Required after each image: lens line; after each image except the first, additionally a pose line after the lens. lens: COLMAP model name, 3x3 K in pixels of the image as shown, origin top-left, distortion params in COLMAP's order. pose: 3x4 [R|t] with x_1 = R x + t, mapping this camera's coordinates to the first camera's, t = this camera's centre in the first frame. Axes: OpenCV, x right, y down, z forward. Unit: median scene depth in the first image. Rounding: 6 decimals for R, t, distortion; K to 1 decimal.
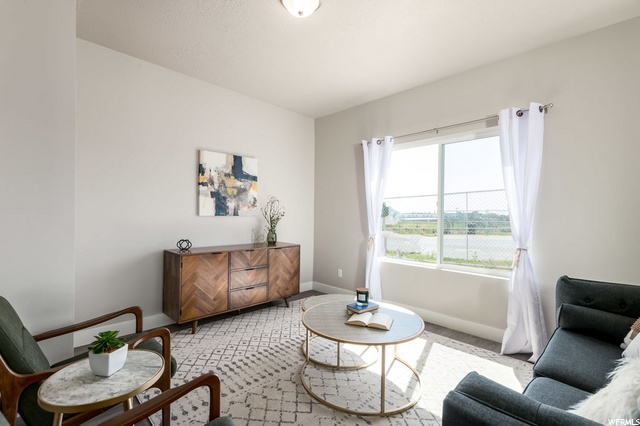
lens RADIAL K [[286.4, 0, 318.1], [0, 286.4, 214.7], [0, 0, 1]] dist [-0.001774, -0.000115]
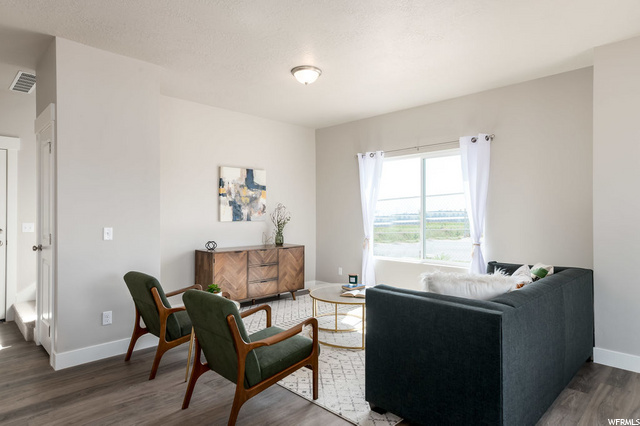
lens RADIAL K [[366.9, 0, 321.2], [0, 366.9, 213.1], [0, 0, 1]] dist [0.006913, -0.000032]
pose [[0.999886, -0.013629, 0.006447, -0.003769], [0.013659, 0.999896, -0.004719, -0.017566], [-0.006382, 0.004807, 0.999968, -0.498691]]
